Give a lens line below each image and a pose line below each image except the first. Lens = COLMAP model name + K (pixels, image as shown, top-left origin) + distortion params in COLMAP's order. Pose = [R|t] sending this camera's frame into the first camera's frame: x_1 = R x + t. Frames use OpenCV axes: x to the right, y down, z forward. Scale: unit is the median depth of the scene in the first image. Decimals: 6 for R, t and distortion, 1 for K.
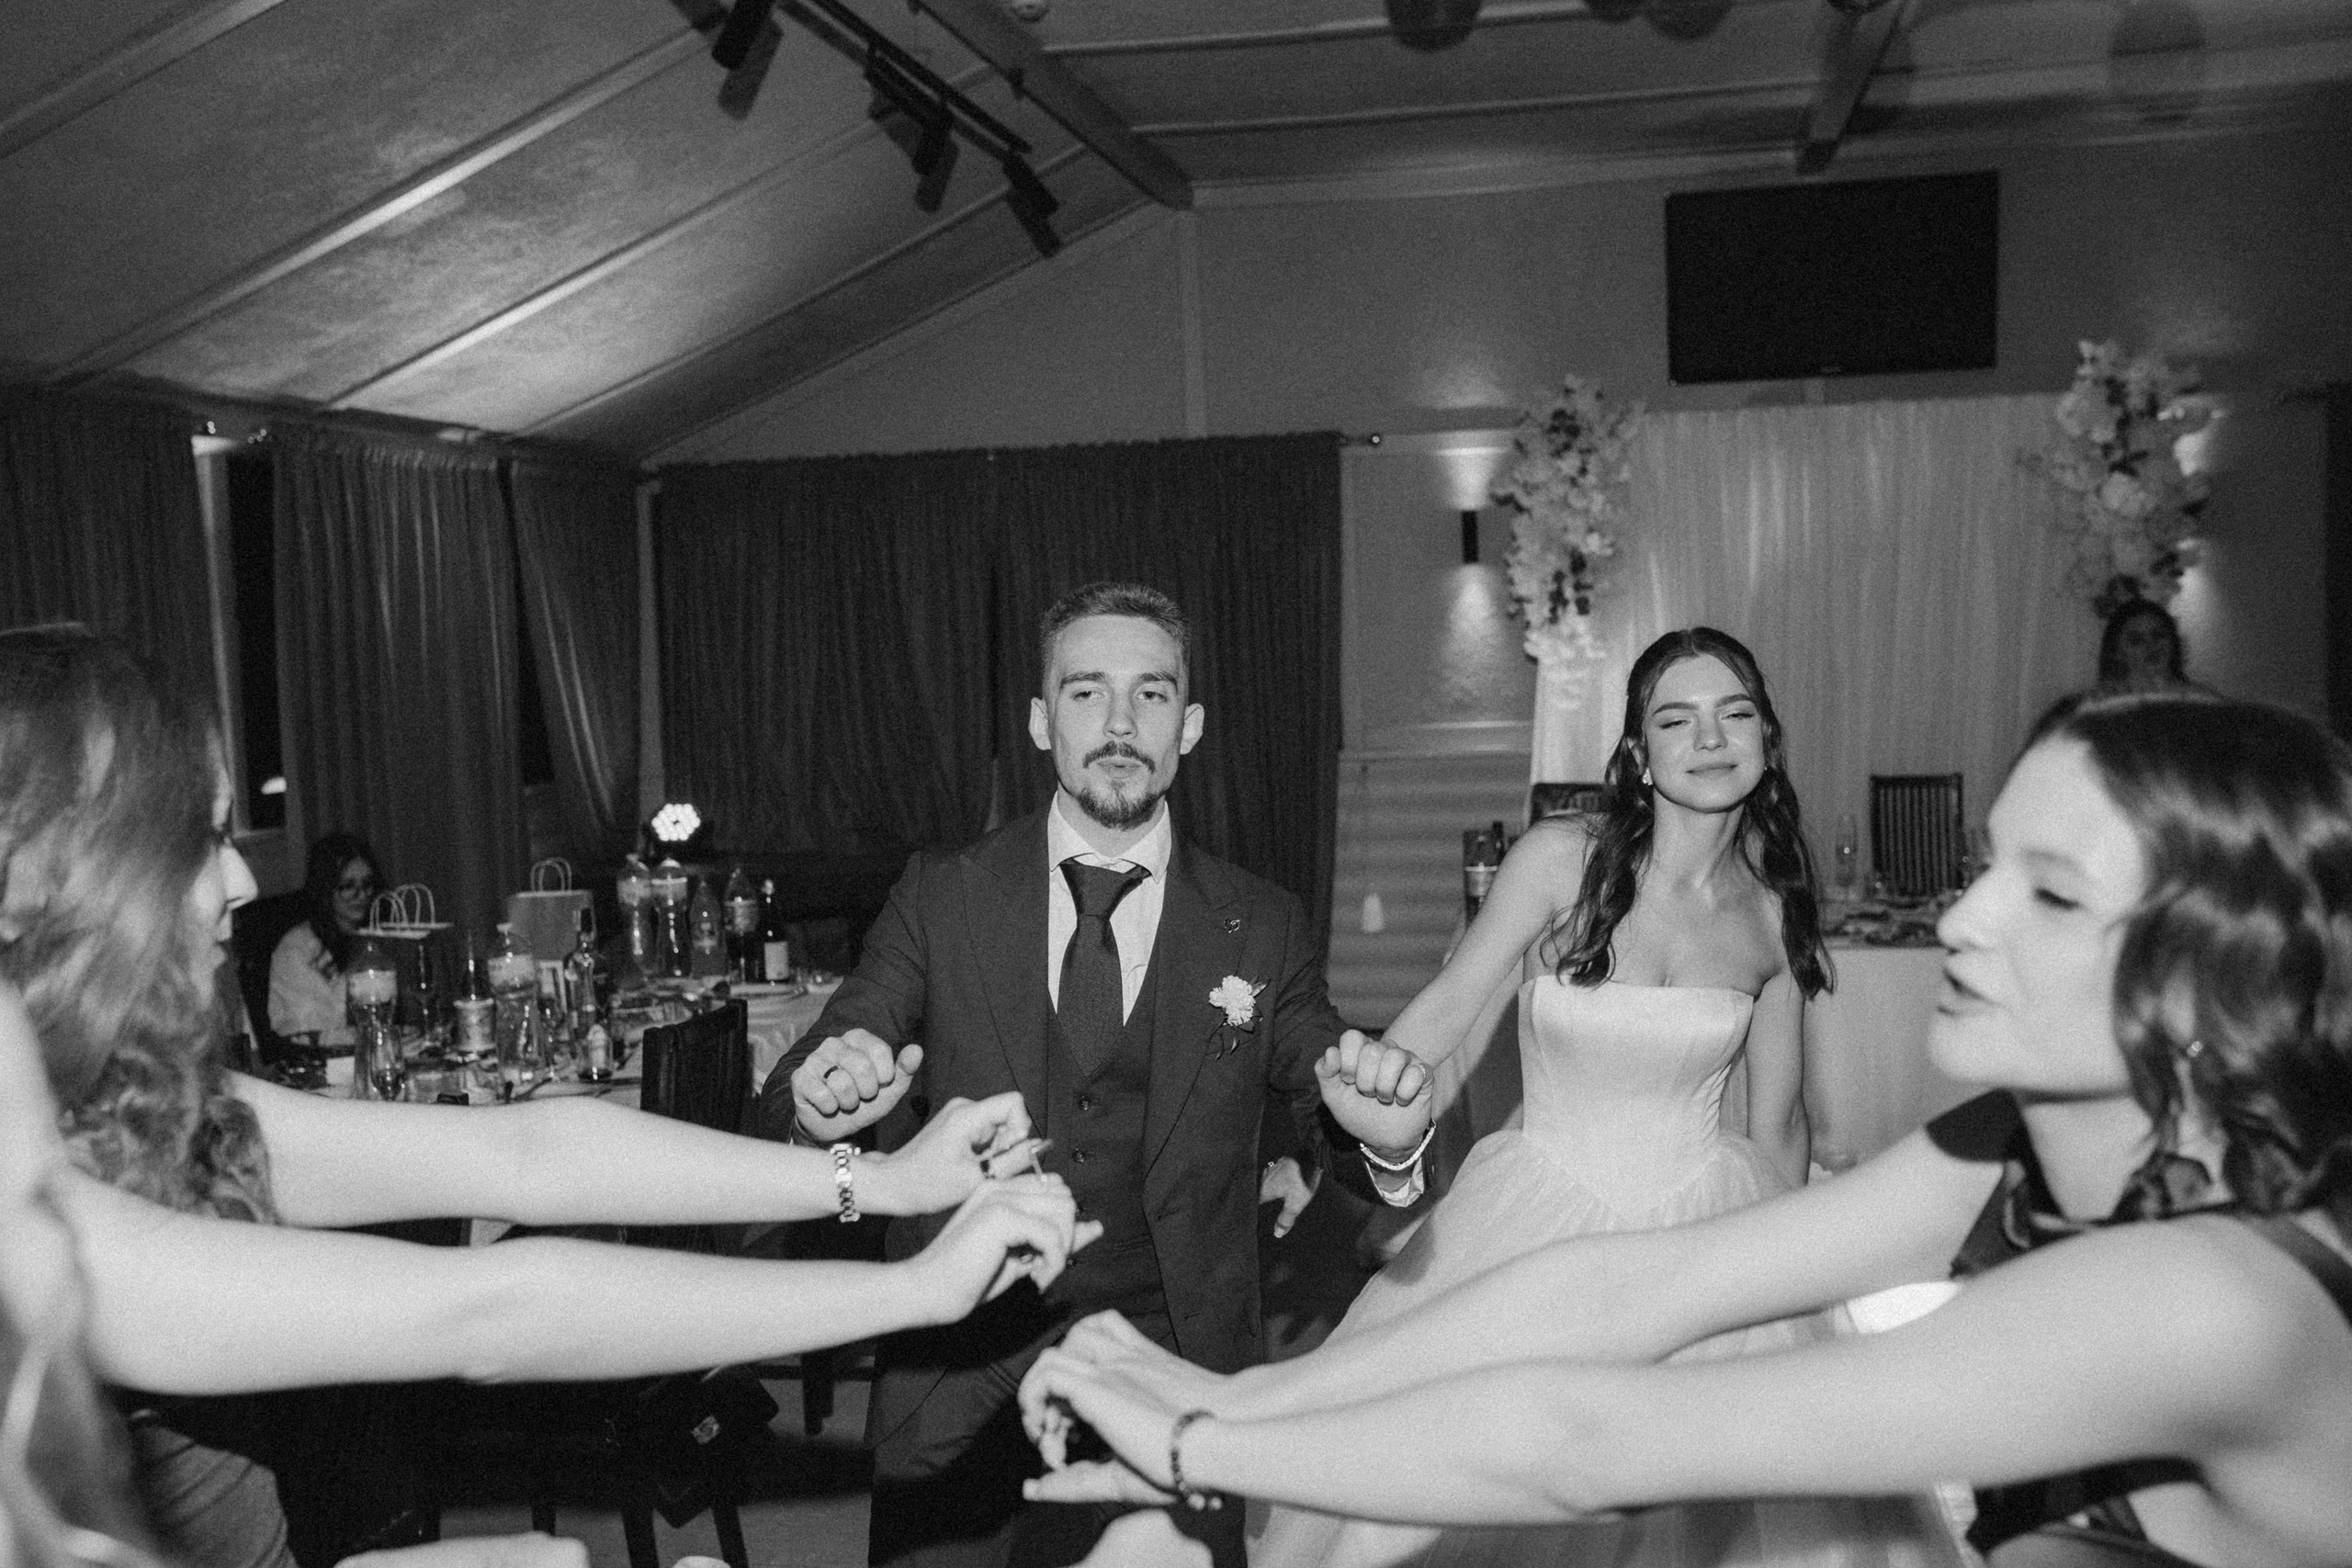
lens RADIAL K [[2239.0, 0, 1230.4], [0, 2239.0, 780.6], [0, 0, 1]] dist [-0.008094, 0.005148]
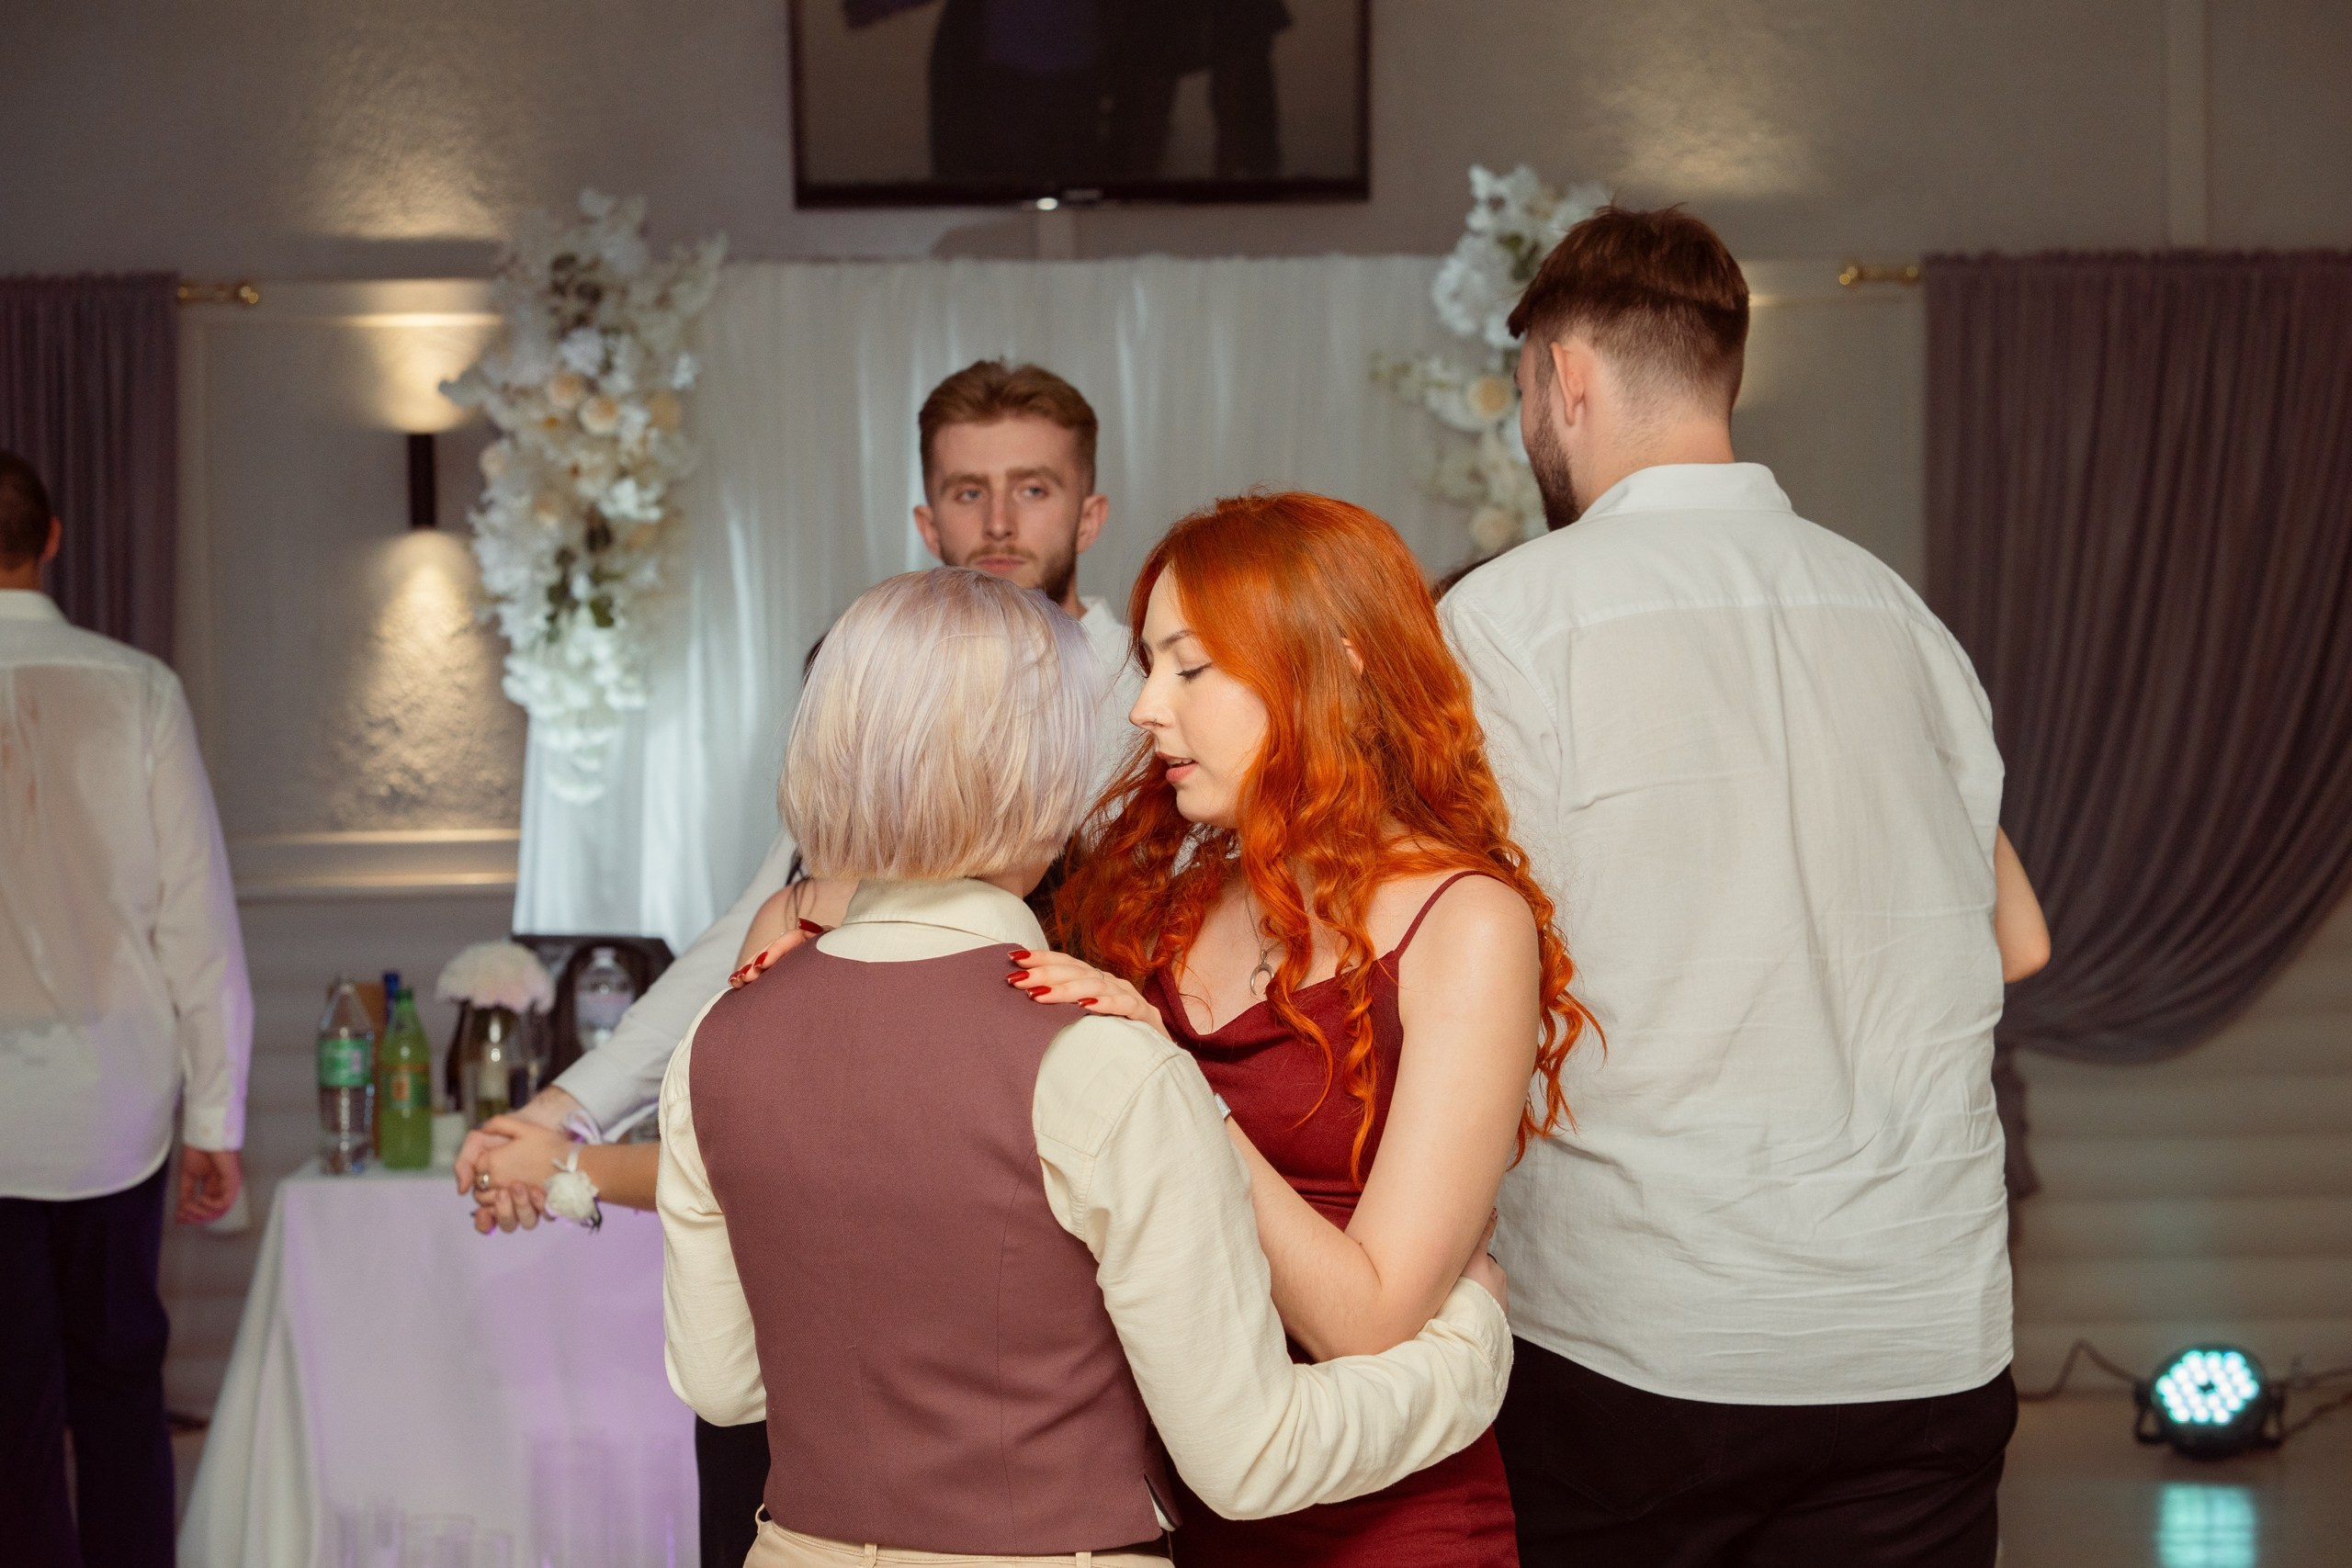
lens RADIAL K [[5695.6, 0, 1176.0], [0, 5695.6, 784.0], [0, 0, 1]] dist [-0.005960, -1.103921]
pose [[0.981700, 0.018141, 0.189568, 0.031299], [-0.007563, 0.998381, -0.056378, 0.041129], [-0.190284, 0.053912, 0.980248, -0.385602]]
